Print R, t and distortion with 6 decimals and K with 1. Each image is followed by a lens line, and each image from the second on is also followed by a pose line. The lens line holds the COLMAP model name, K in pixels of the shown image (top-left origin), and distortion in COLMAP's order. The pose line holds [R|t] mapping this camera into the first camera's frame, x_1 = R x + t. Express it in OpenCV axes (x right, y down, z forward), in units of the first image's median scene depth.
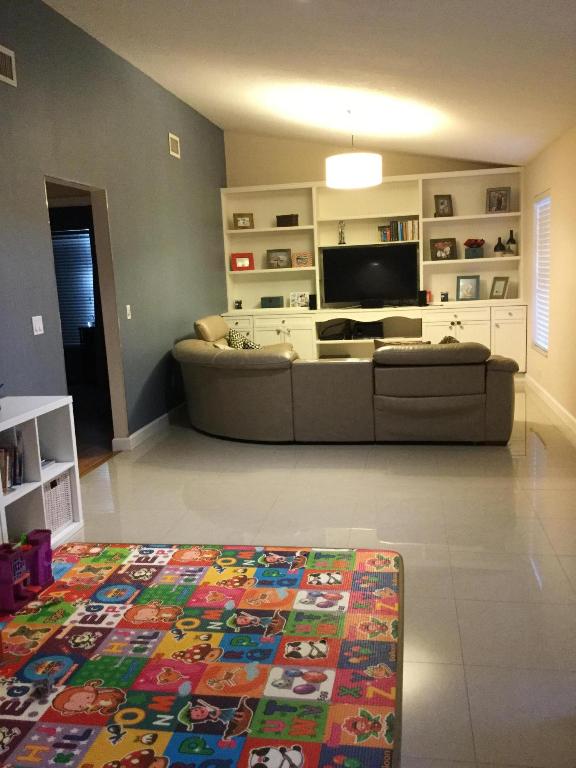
lens RADIAL K [[685.7, 0, 287.0], [0, 685.7, 379.5], [0, 0, 1]] dist [0.115843, -0.216796]
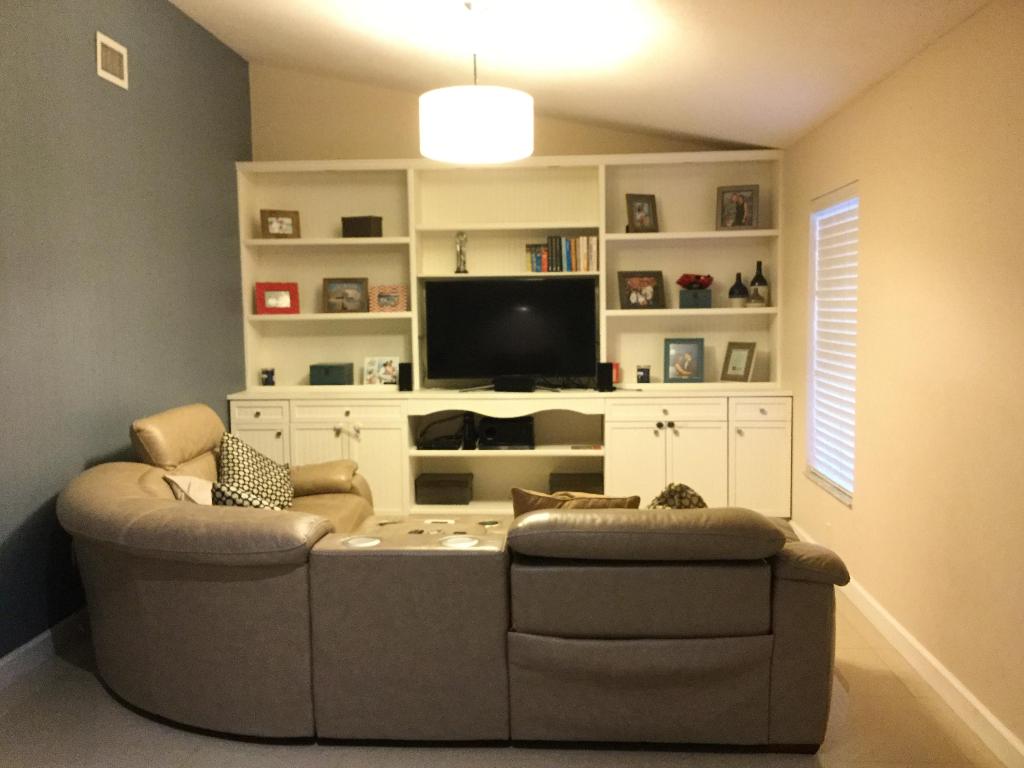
lens RADIAL K [[914.2, 0, 512.0], [0, 914.2, 384.0], [0, 0, 1]] dist [0.115843, -0.216796]
pose [[0.993264, 0.023572, 0.113450, 0.040107], [-0.014728, 0.996831, -0.078172, -0.053162], [-0.114934, 0.075975, 0.990464, 0.284386]]
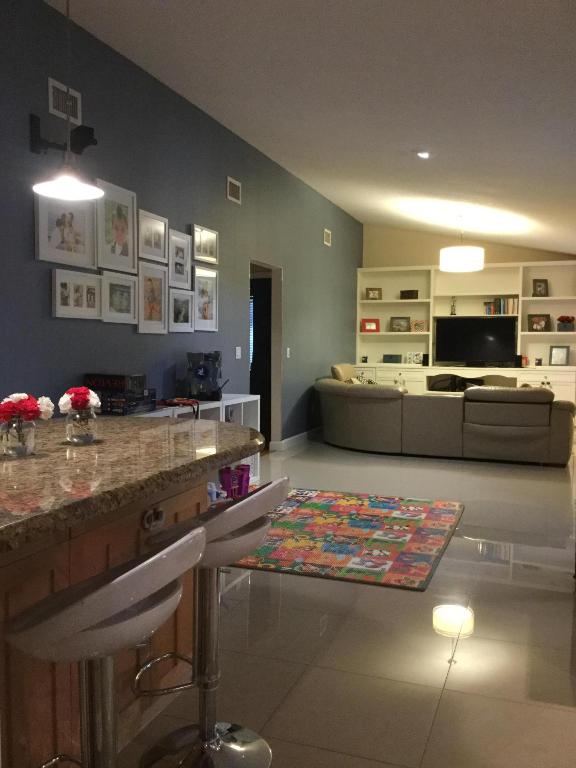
lens RADIAL K [[685.7, 0, 287.0], [0, 685.7, 379.5], [0, 0, 1]] dist [0.115843, -0.216796]
pose [[0.982655, 0.062844, -0.174472, 0.010936], [-0.080863, 0.991879, -0.098165, 0.064787], [0.166886, 0.110571, 0.979757, -0.252873]]
